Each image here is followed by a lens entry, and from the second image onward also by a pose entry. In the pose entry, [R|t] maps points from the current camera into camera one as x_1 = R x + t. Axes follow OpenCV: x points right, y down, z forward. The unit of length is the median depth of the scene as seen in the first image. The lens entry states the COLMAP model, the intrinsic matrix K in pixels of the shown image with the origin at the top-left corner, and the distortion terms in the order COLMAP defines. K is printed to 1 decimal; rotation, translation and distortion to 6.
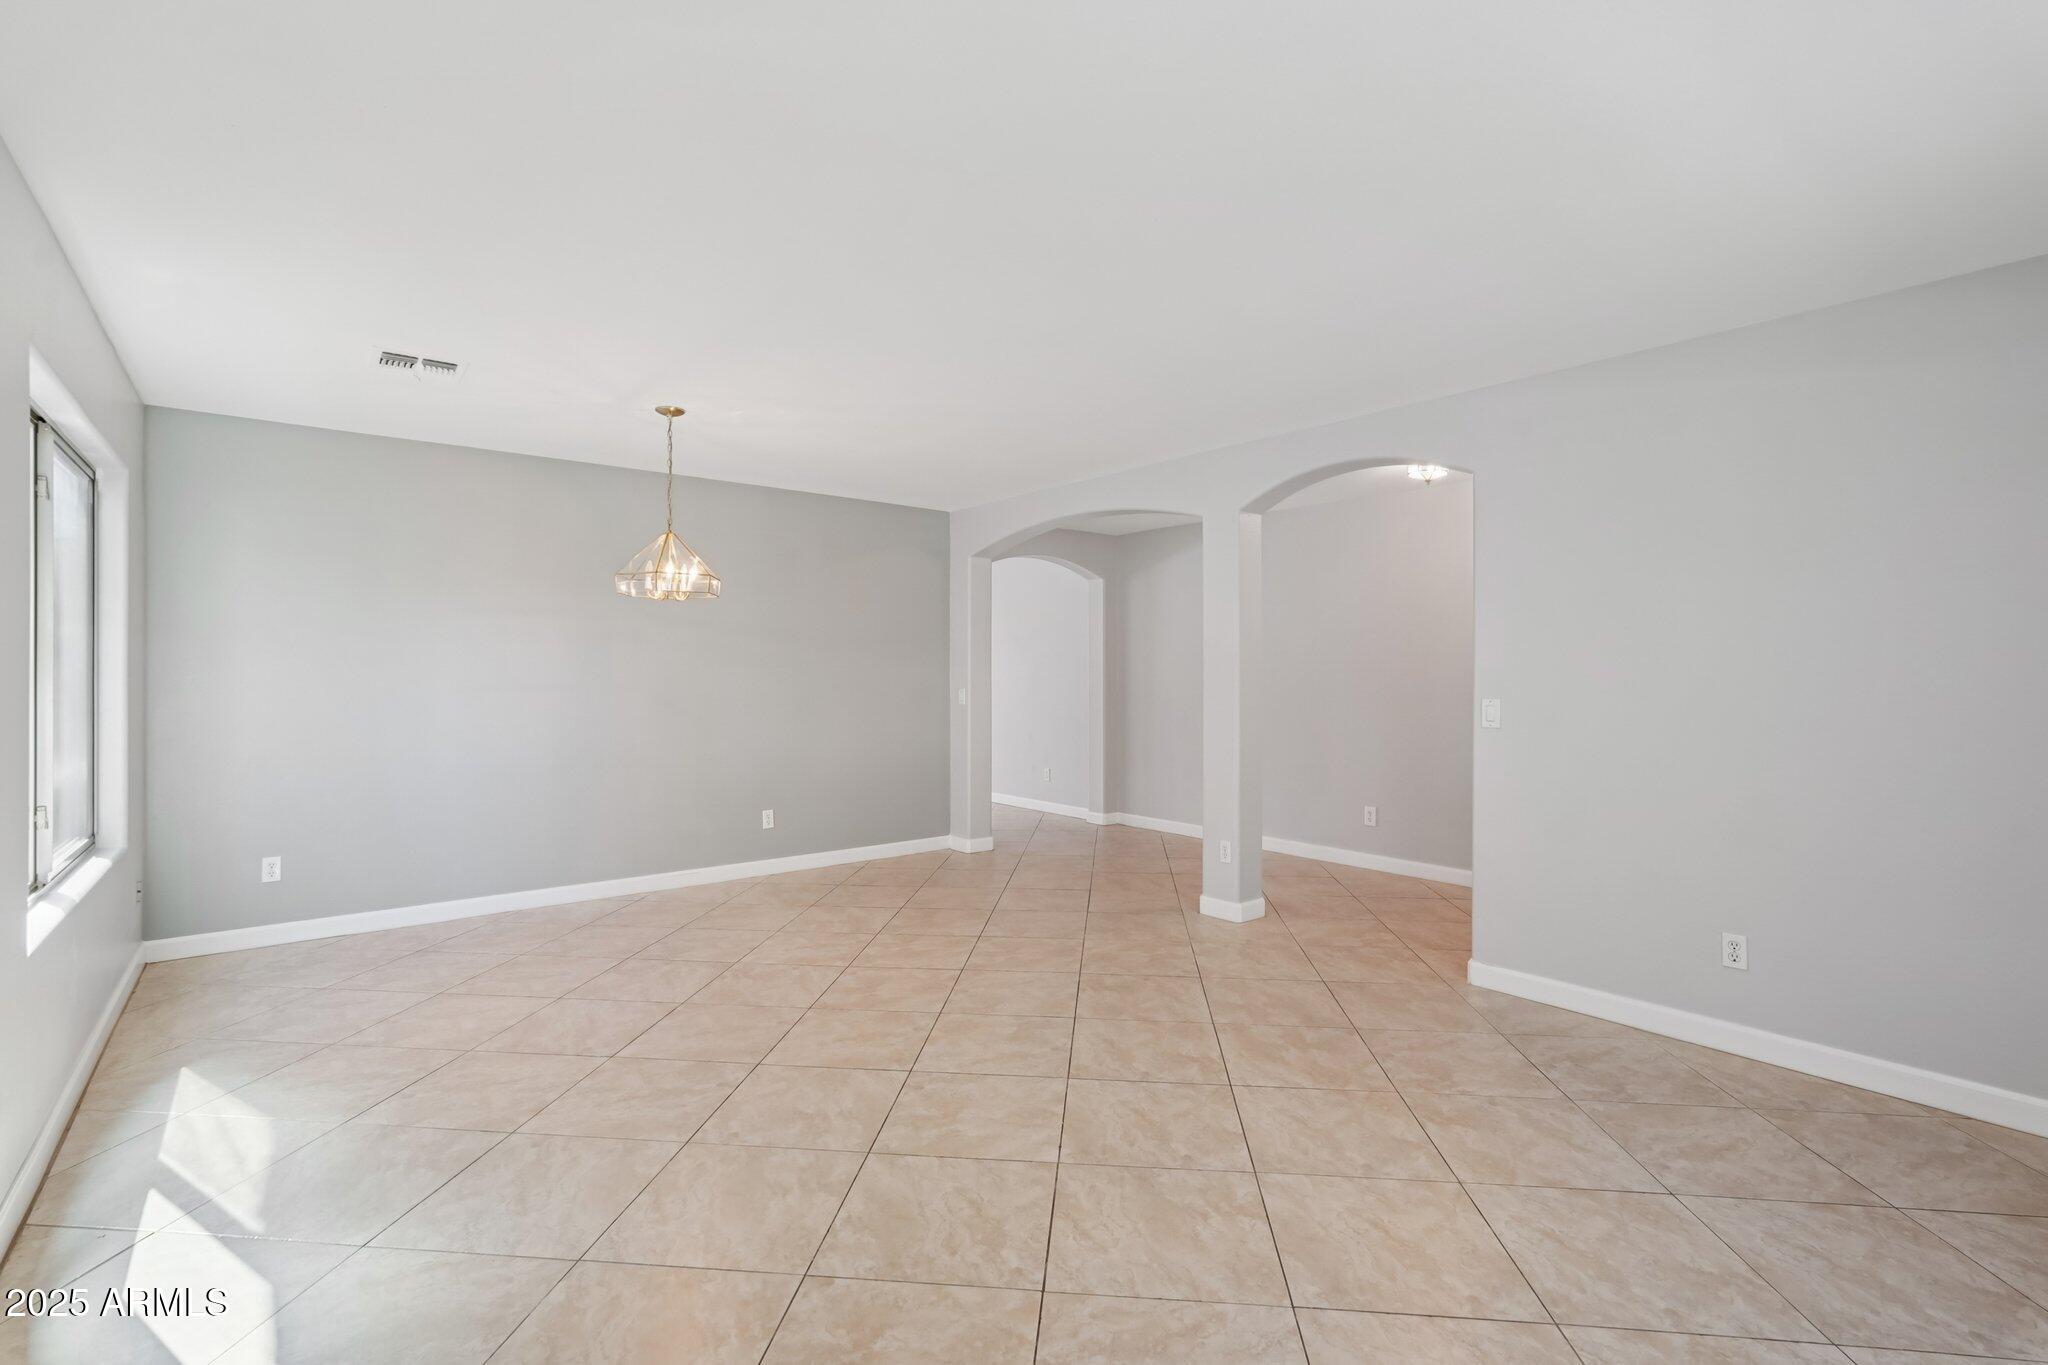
lens RADIAL K [[928.3, 0, 1023.8], [0, 928.3, 677.8], [0, 0, 1]] dist [-0.003249, 0.006175]
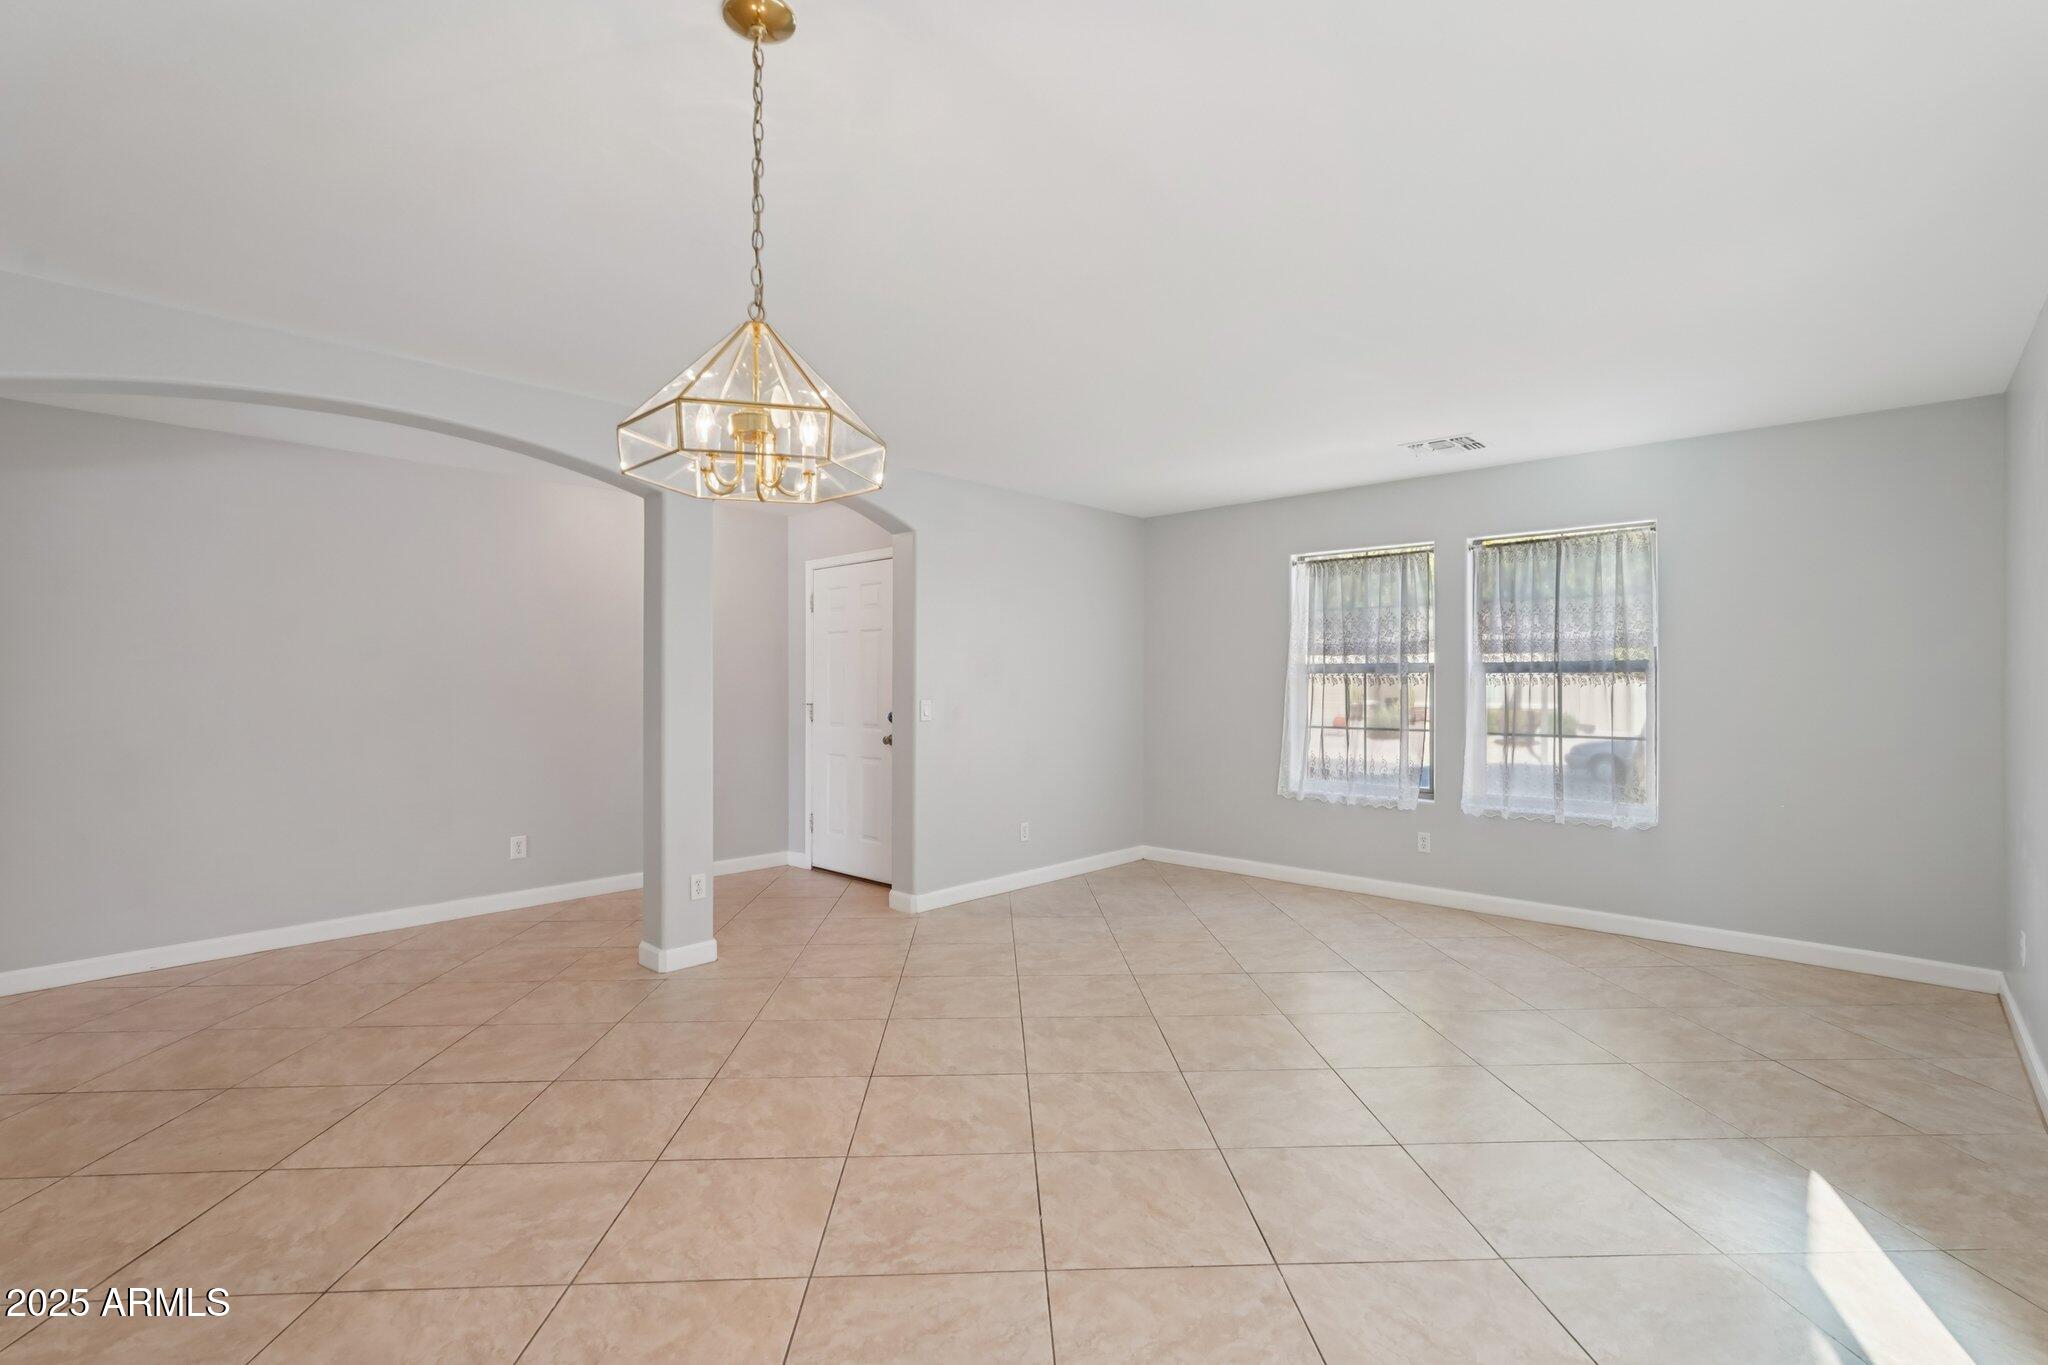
lens RADIAL K [[928.3, 0, 1027.6], [0, 928.3, 683.0], [0, 0, 1]] dist [-0.003249, 0.006175]
pose [[-0.146970, -0.002174, 0.989139, -0.852047], [0.002231, 0.999994, 0.002530, -0.008221], [-0.989138, 0.002579, -0.146964, 1.007125]]
